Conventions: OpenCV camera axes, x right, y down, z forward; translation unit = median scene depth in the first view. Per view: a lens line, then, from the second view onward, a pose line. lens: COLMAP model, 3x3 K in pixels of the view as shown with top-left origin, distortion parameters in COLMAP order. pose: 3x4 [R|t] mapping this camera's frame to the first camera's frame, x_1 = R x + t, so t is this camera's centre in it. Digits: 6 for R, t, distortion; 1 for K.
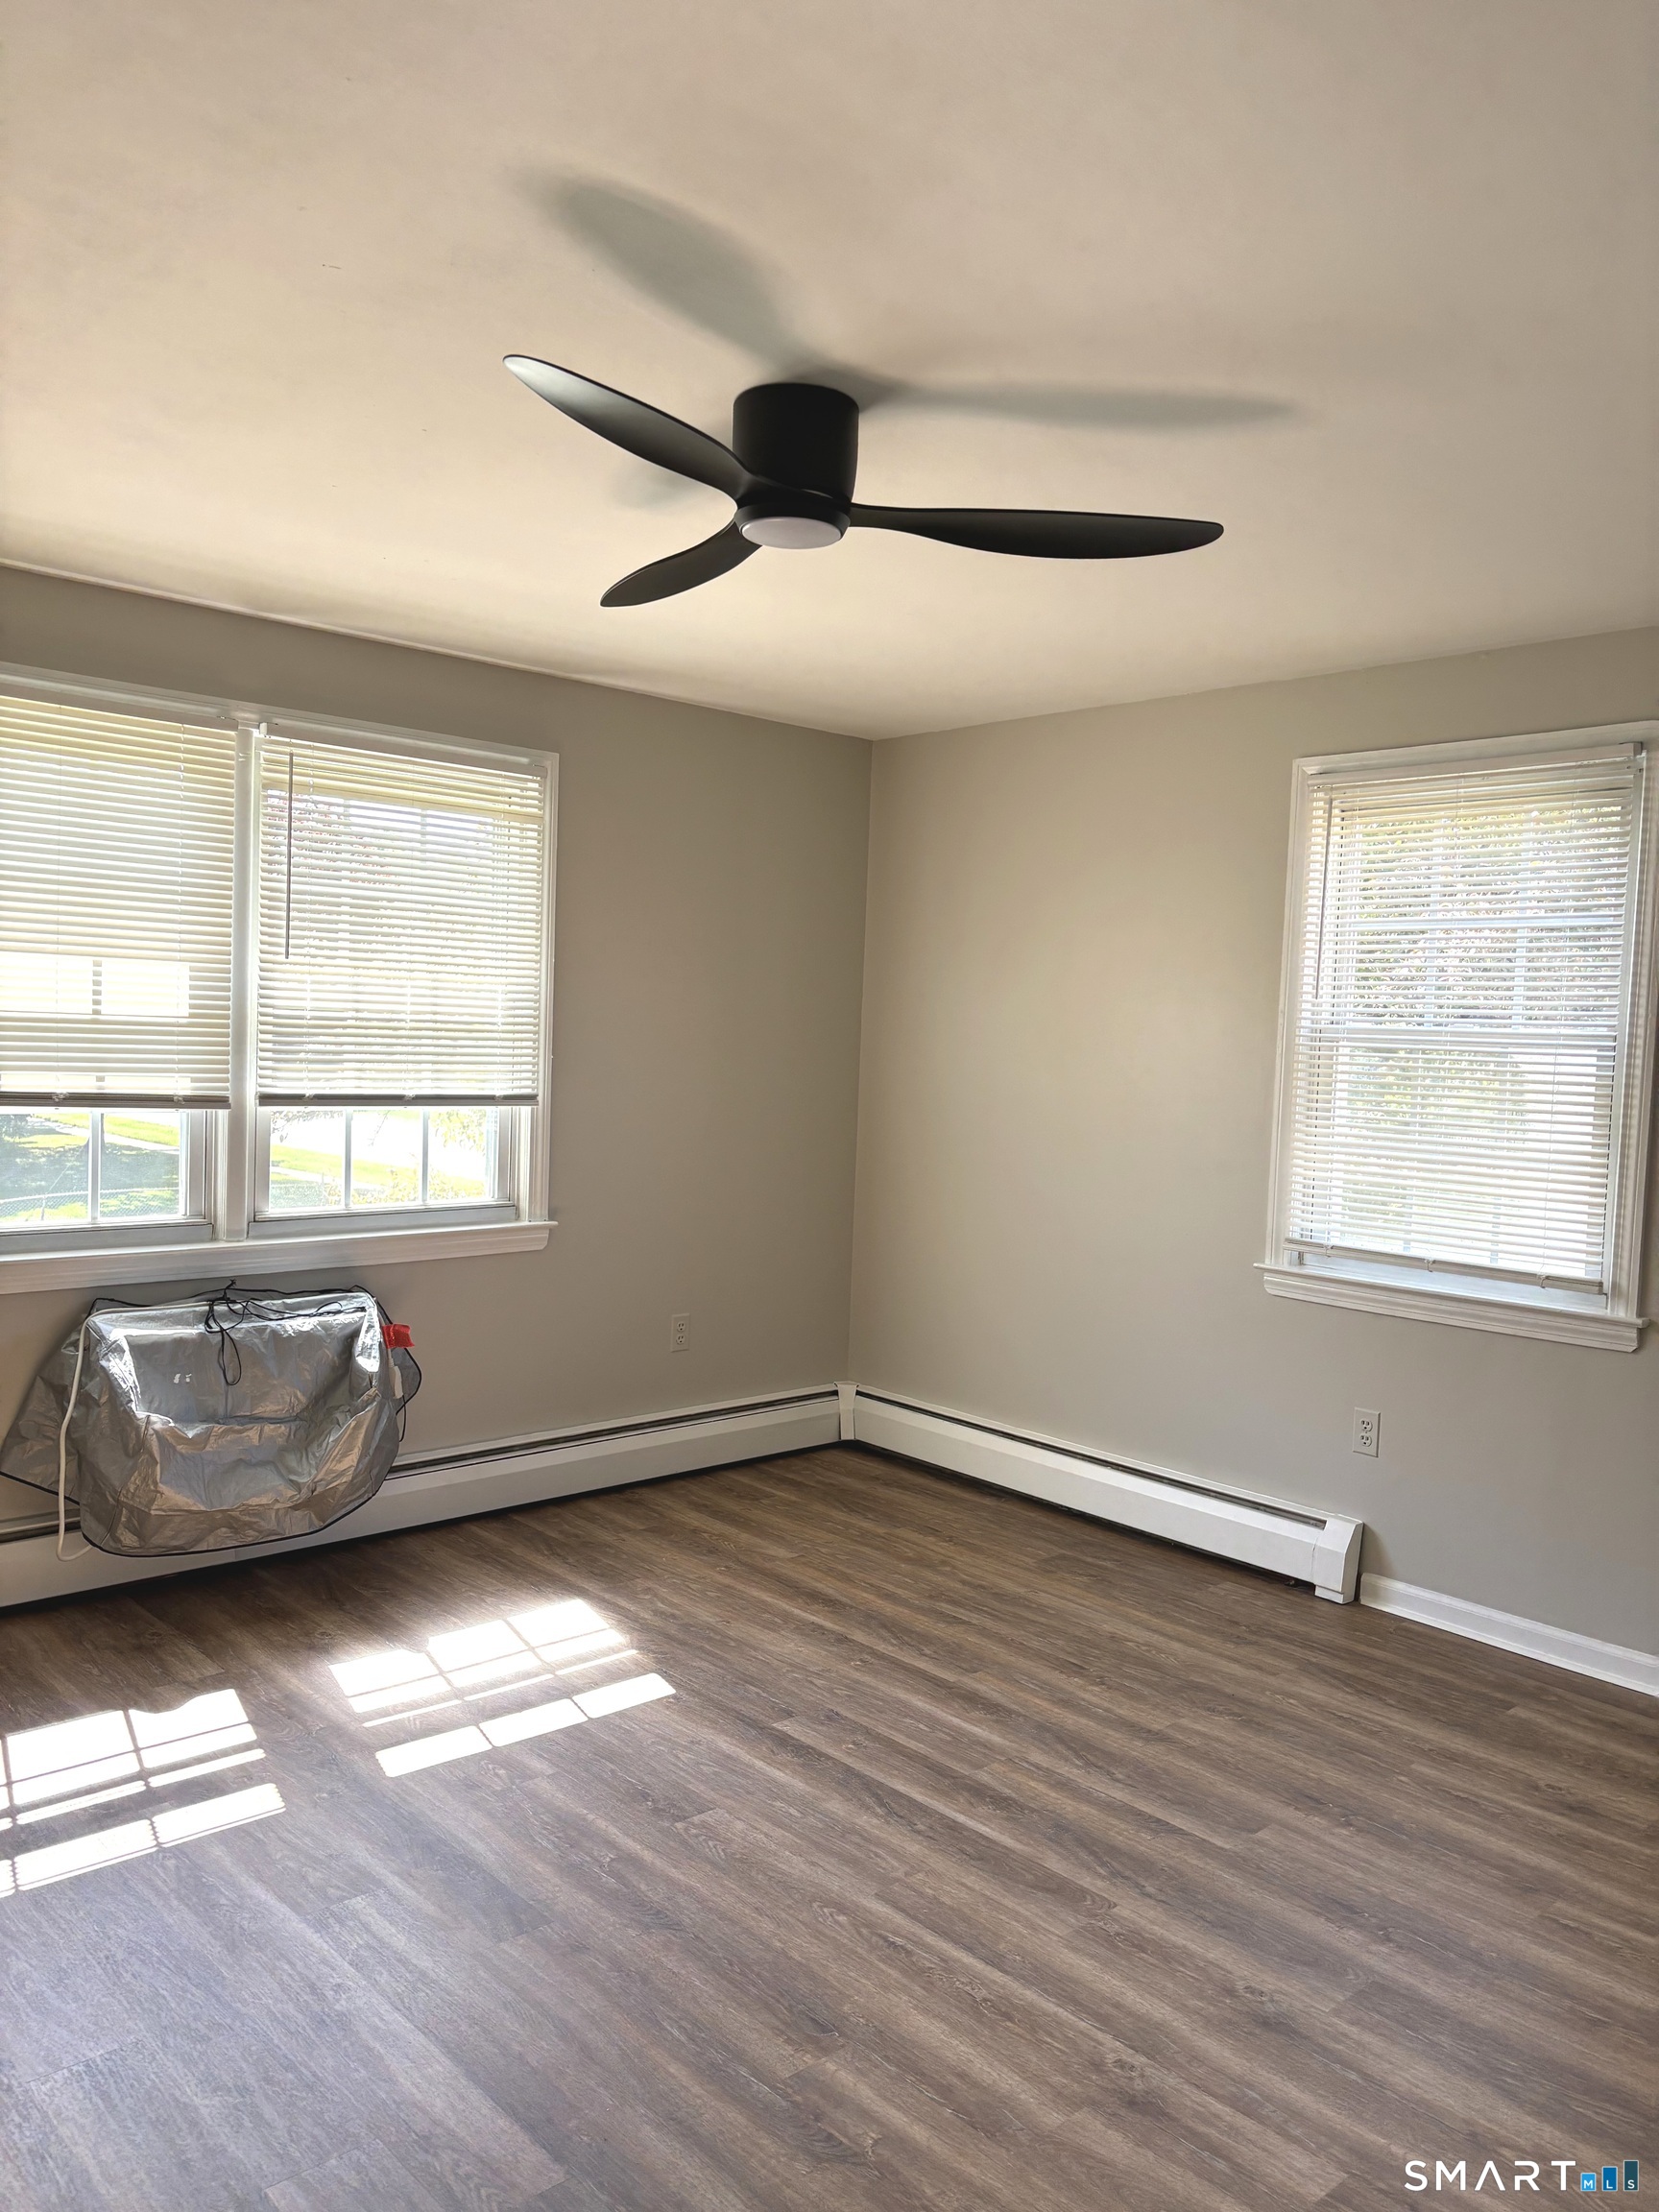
lens RADIAL K [[1643.4, 0, 814.2], [0, 1643.4, 1099.2], [0, 0, 1]] dist [0.081764, -0.113164]
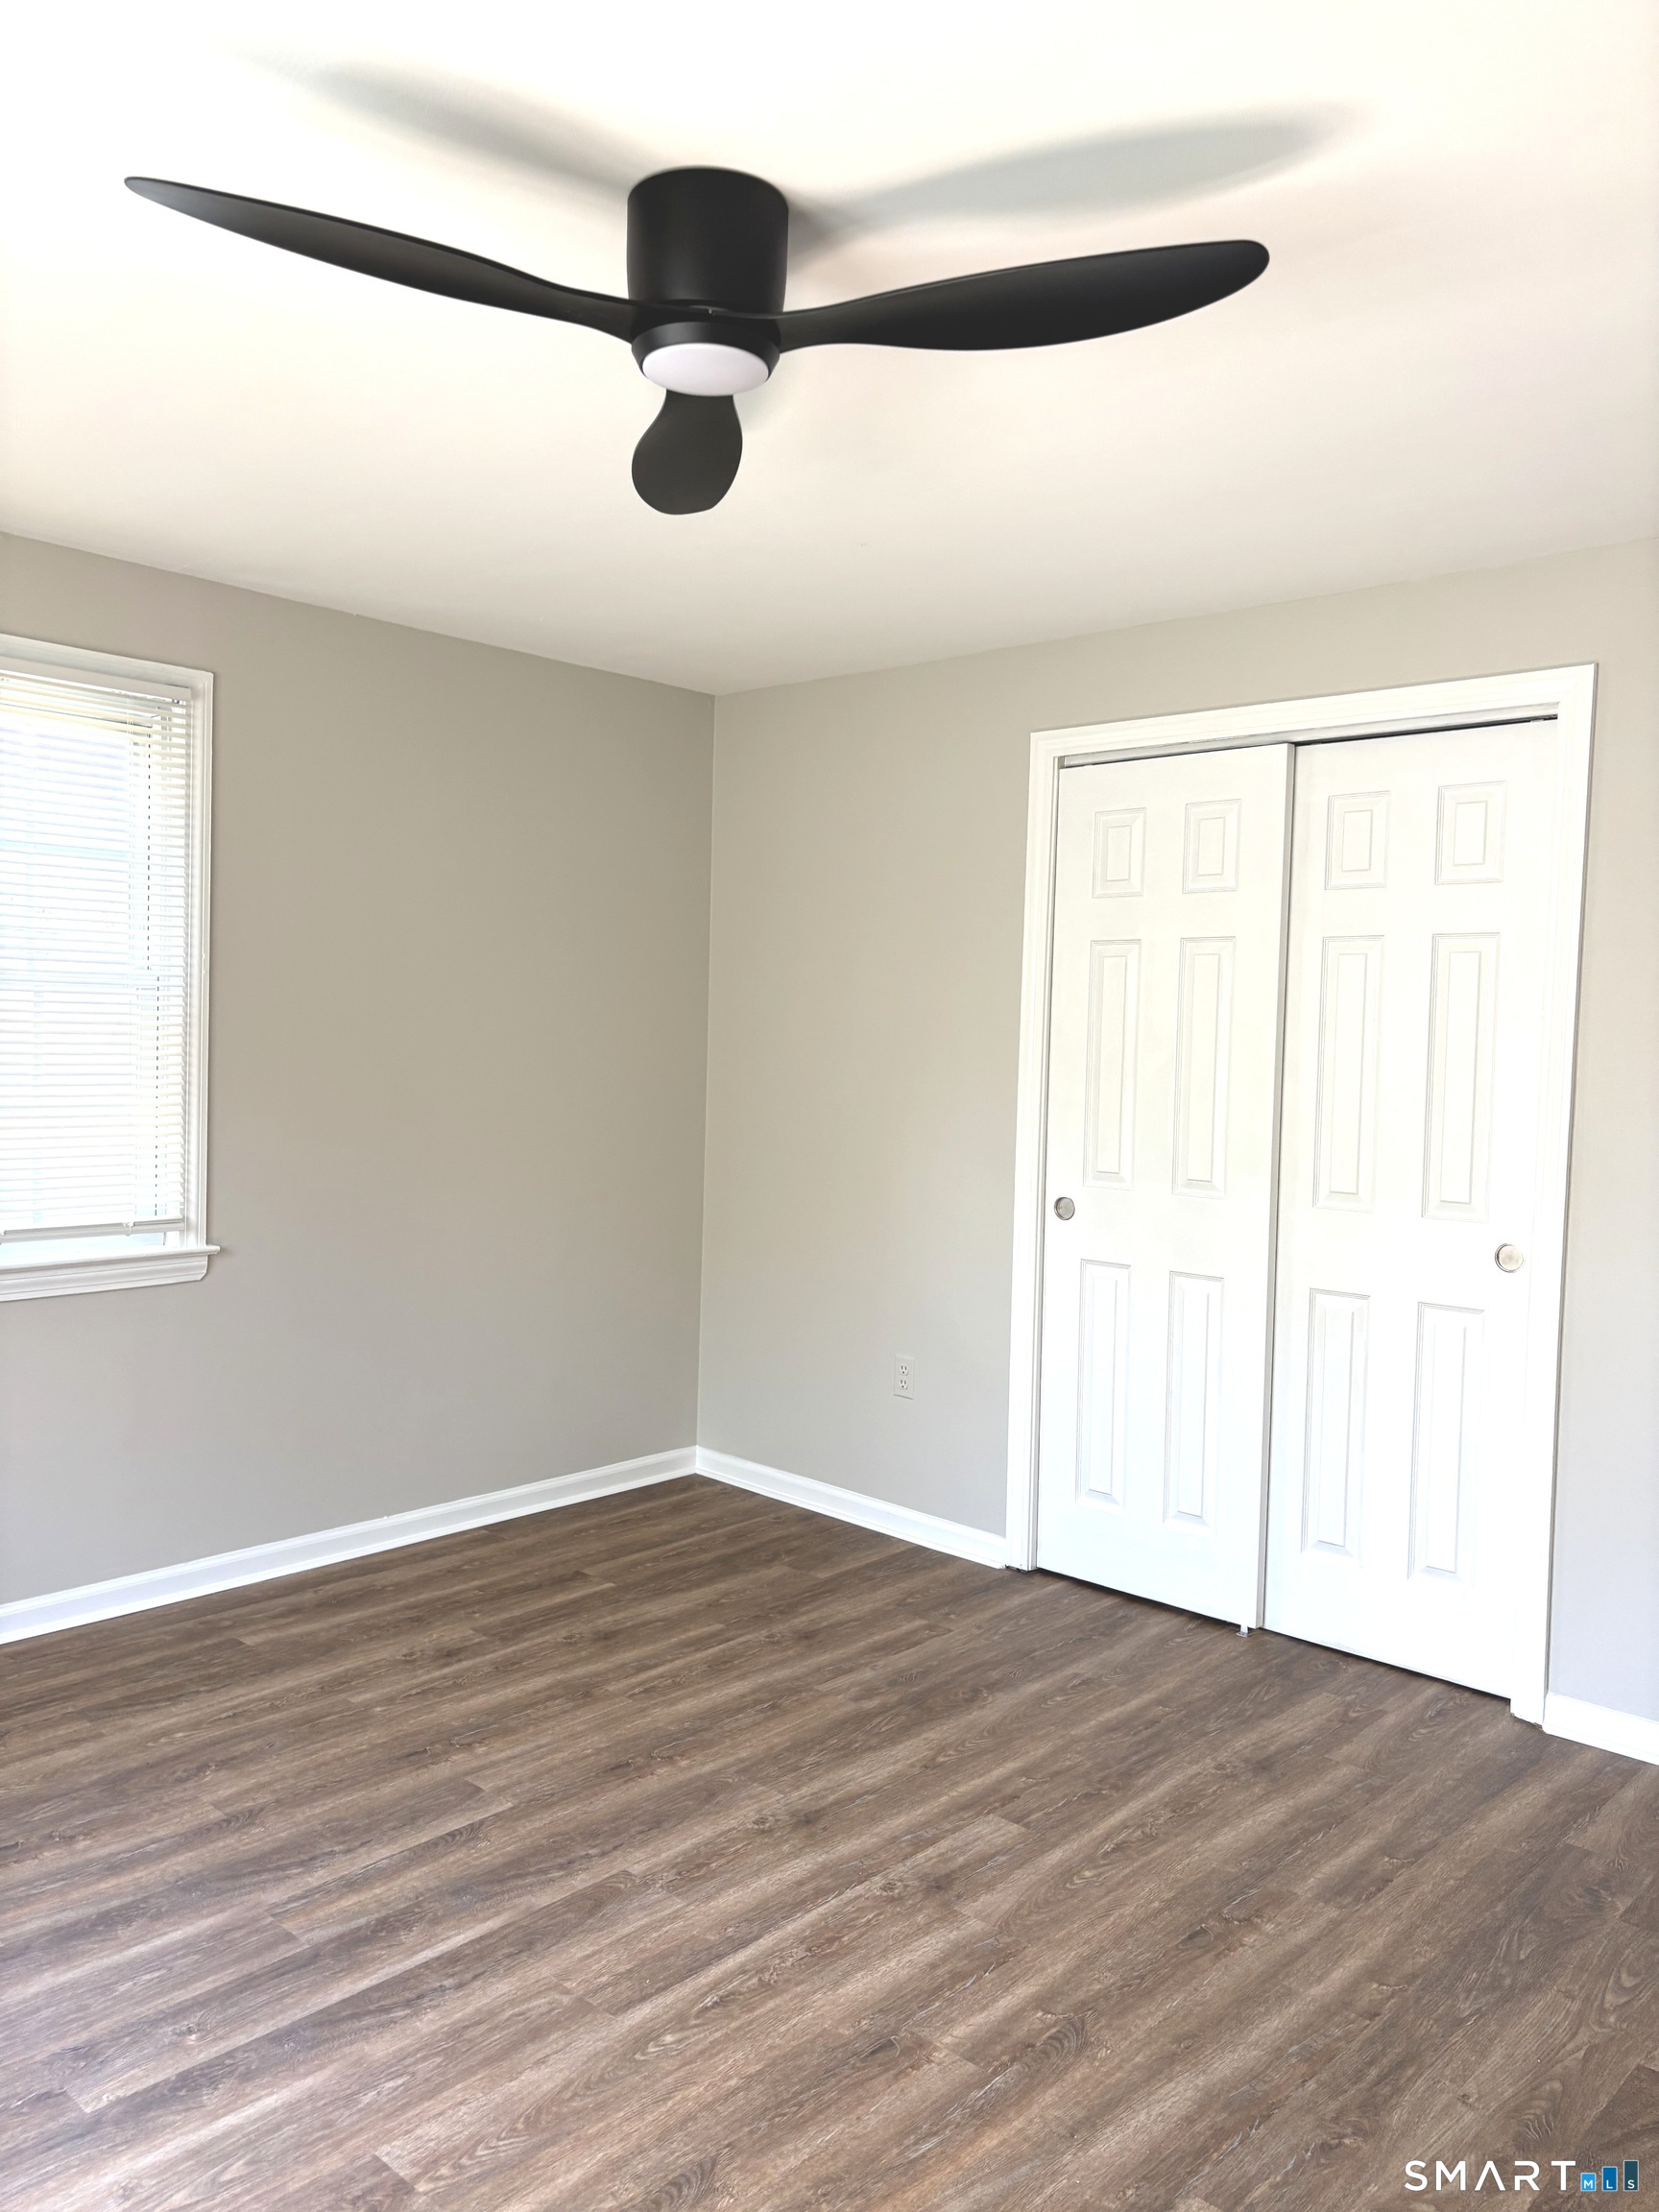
lens RADIAL K [[1643.4, 0, 814.2], [0, 1643.4, 1099.2], [0, 0, 1]] dist [0.081764, -0.113164]
pose [[-0.087173, -0.074711, 0.993388, -0.716154], [0.009927, 0.997069, 0.075859, -0.045389], [-0.996144, 0.016475, -0.086176, 0.885985]]
